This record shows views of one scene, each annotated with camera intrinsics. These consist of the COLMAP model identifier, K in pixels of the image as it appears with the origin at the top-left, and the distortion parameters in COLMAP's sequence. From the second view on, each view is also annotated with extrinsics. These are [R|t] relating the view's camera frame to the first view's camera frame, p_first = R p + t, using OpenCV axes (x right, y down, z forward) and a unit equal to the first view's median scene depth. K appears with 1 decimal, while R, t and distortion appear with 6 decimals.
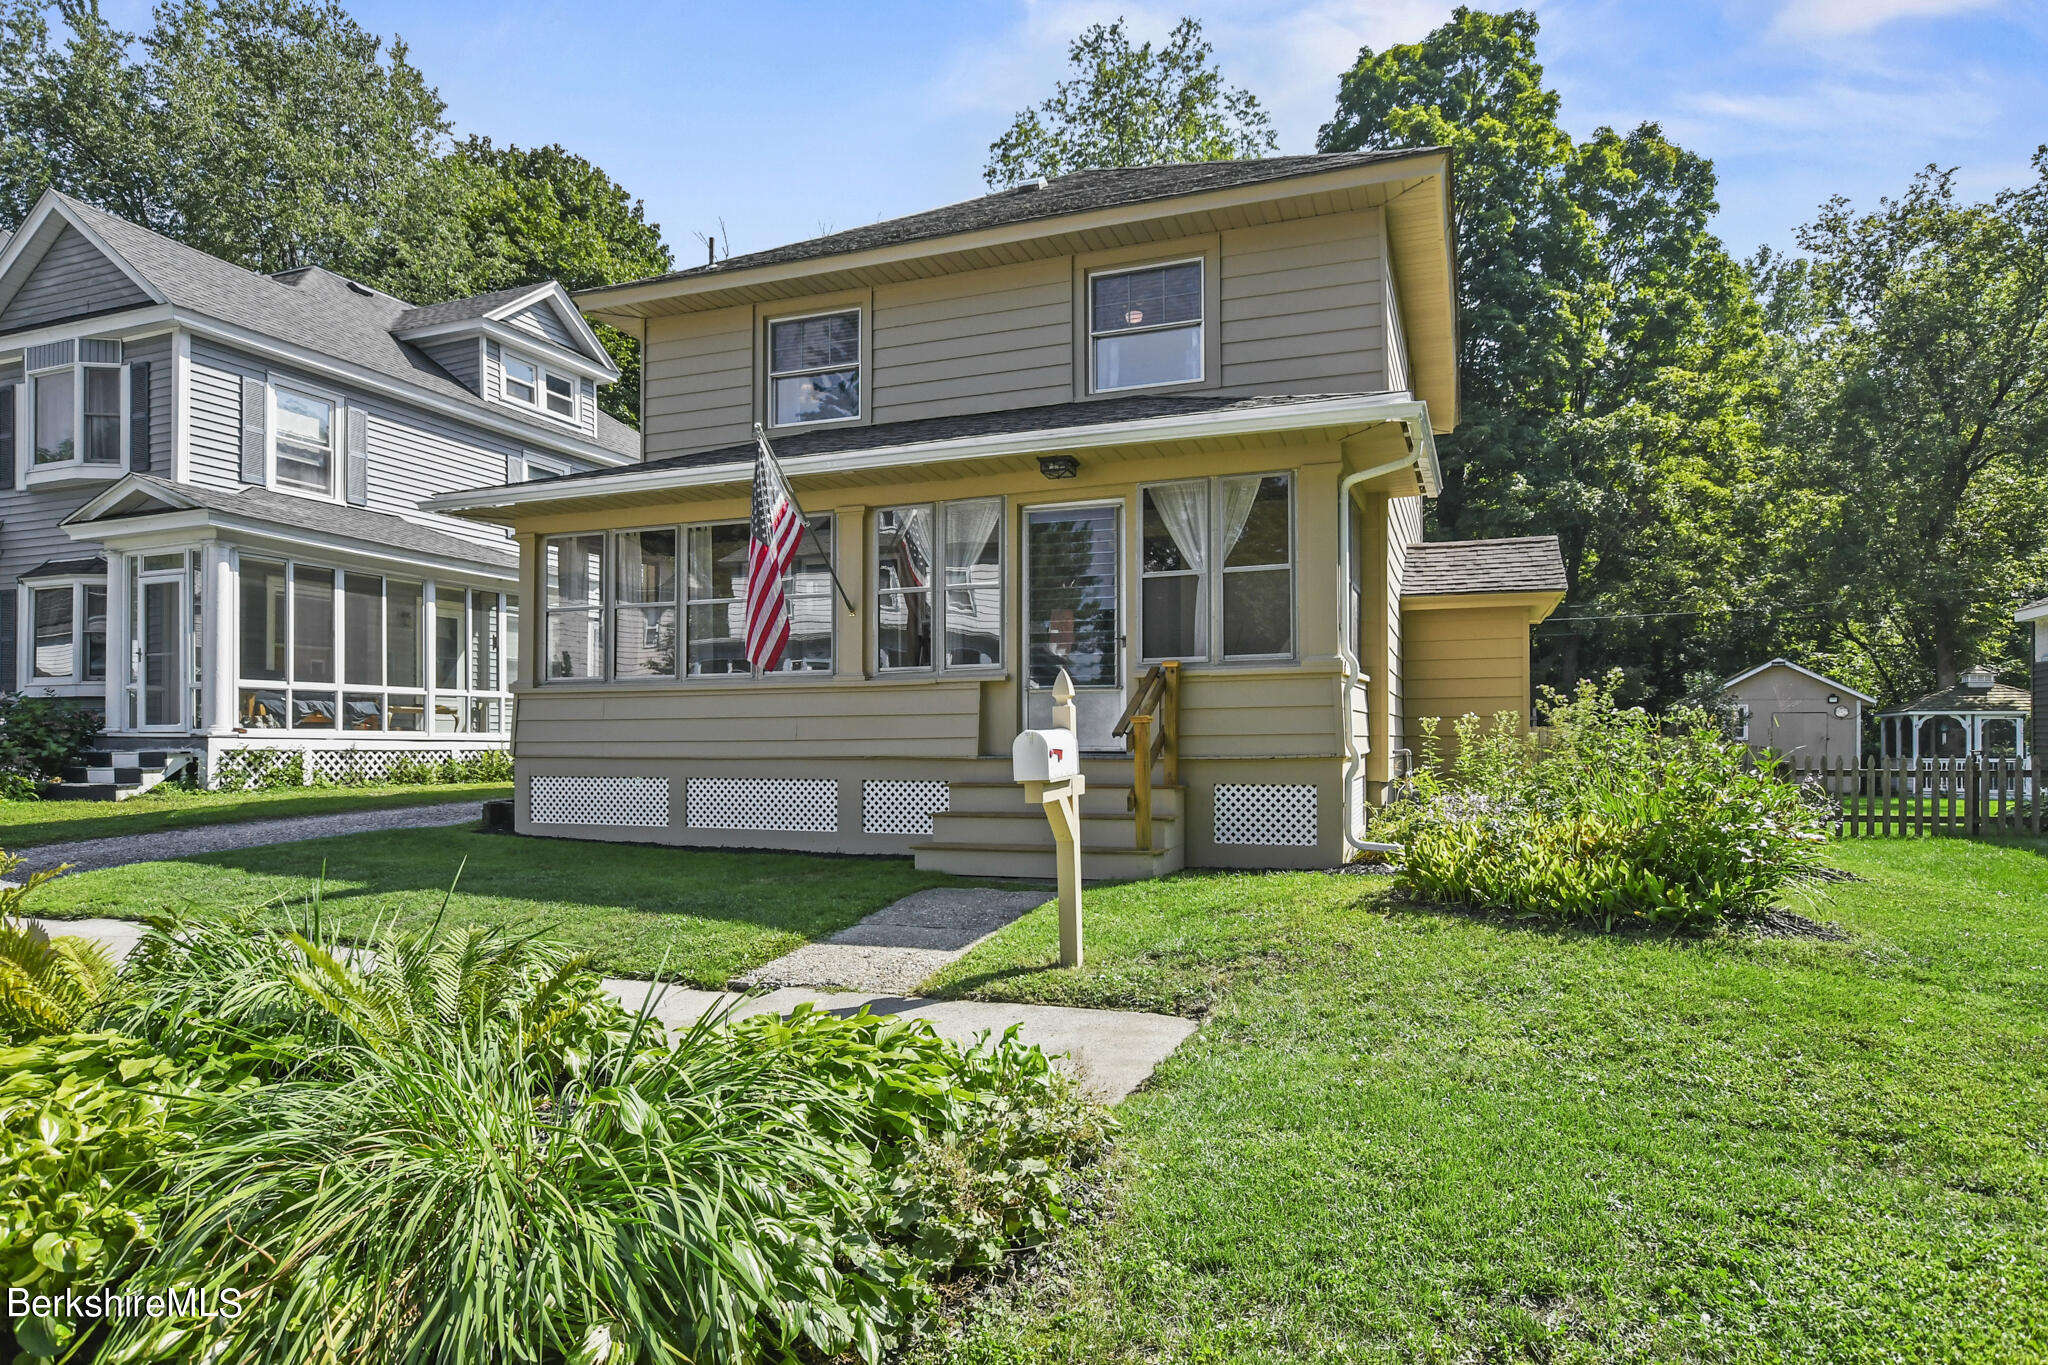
lens RADIAL K [[1208.5, 0, 1023.1], [0, 1208.5, 646.7], [0, 0, 1]] dist [-0.008158, -0.002819]
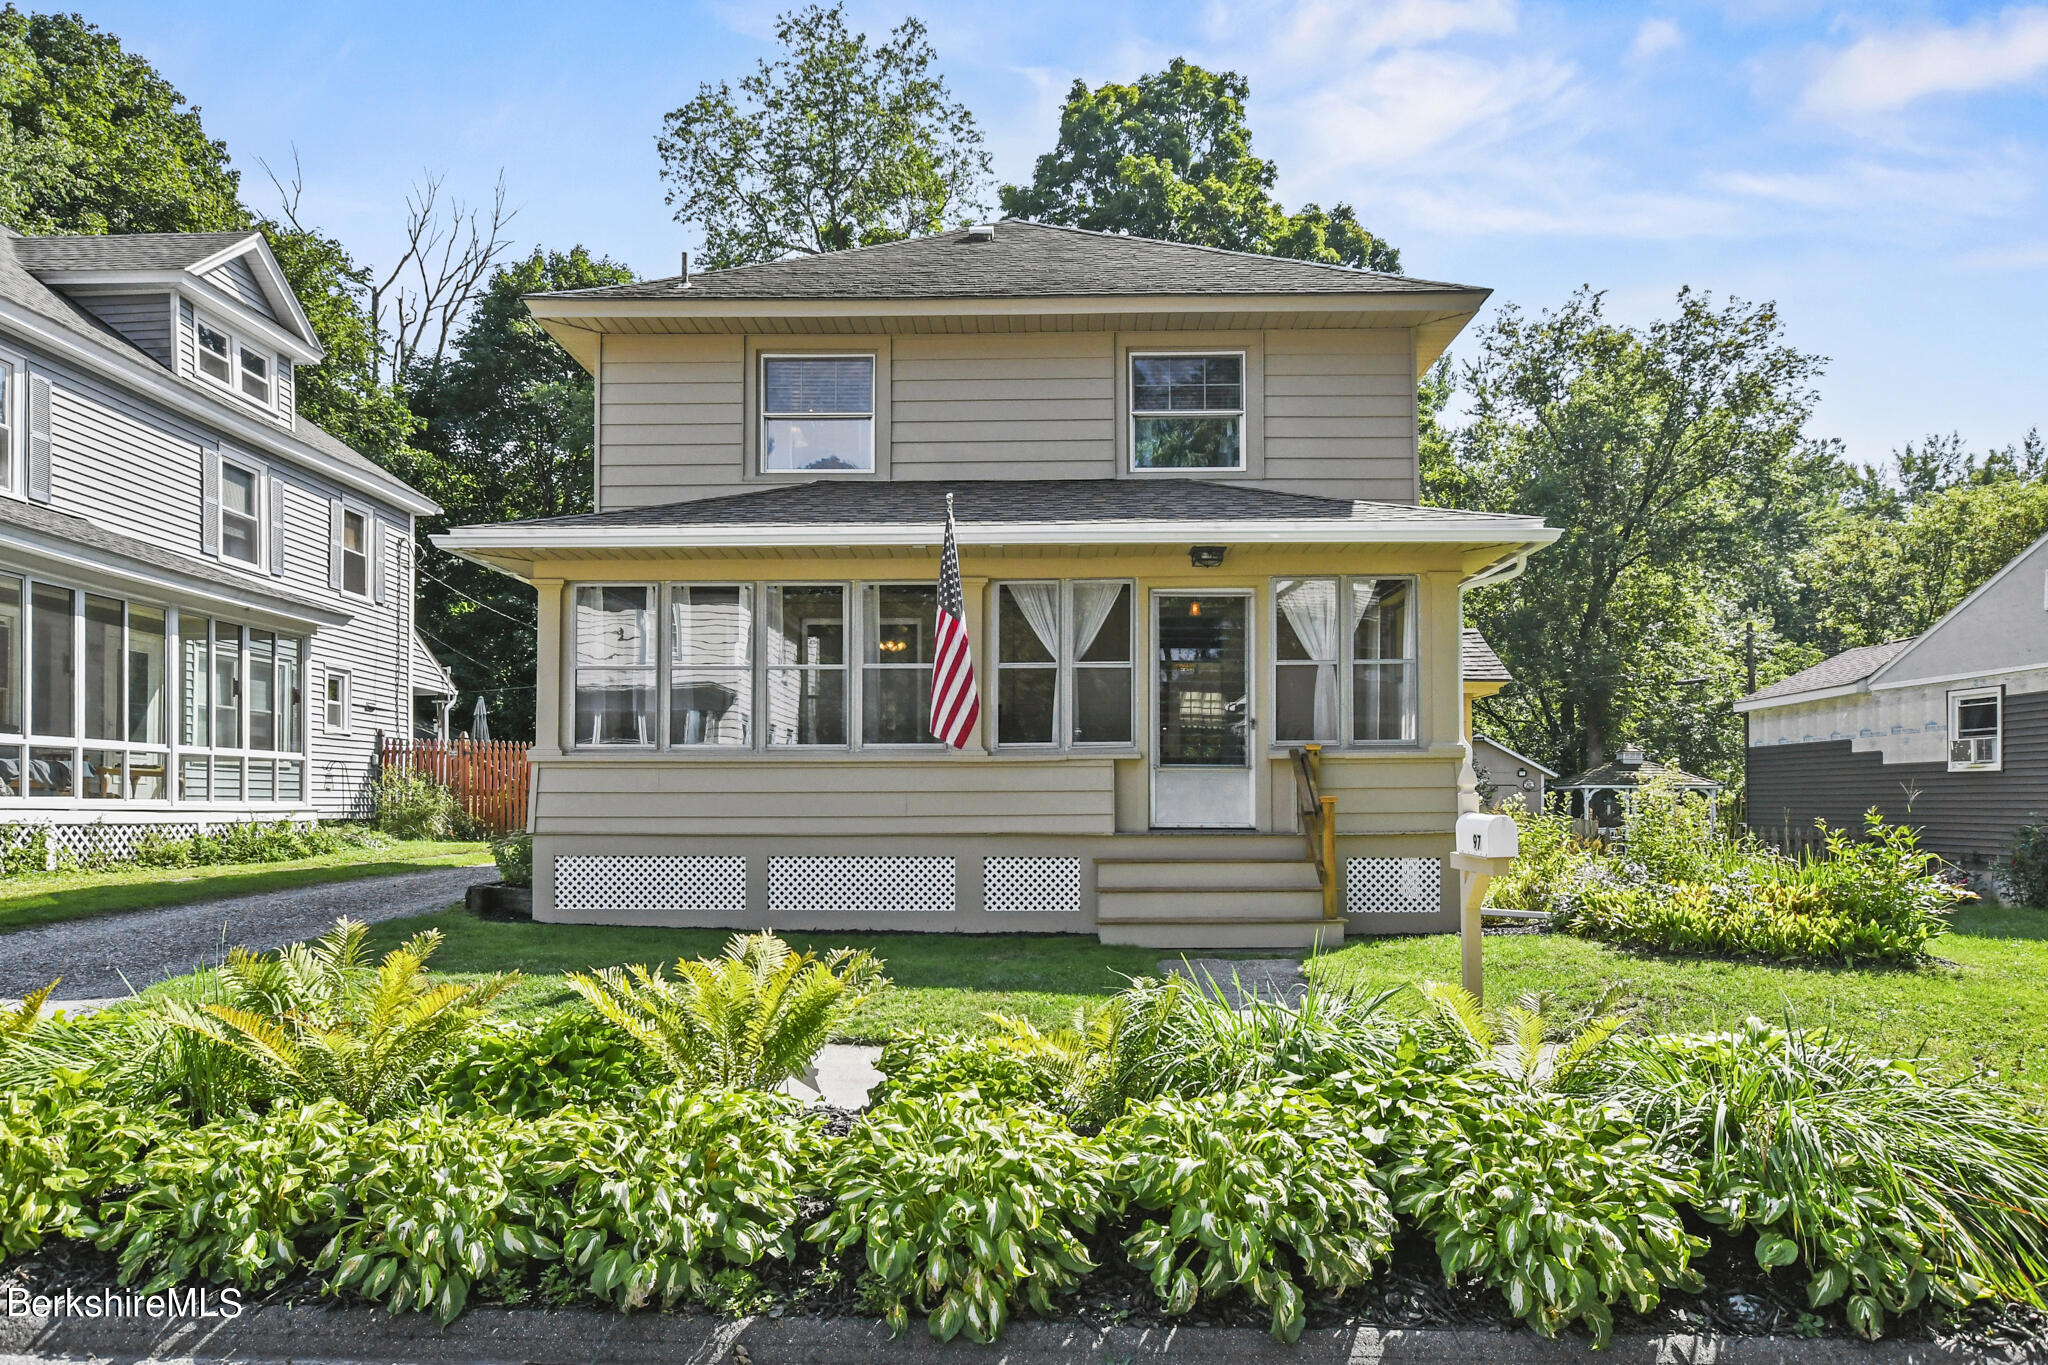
lens RADIAL K [[1390.6, 0, 1024.0], [0, 1390.6, 682.5], [0, 0, 1]] dist [-0.002443, 0.005669]
pose [[0.941881, 0.032801, 0.334341, -0.205415], [-0.029334, 0.999451, -0.015415, -0.006357], [-0.334663, 0.004711, 0.942326, -0.032696]]
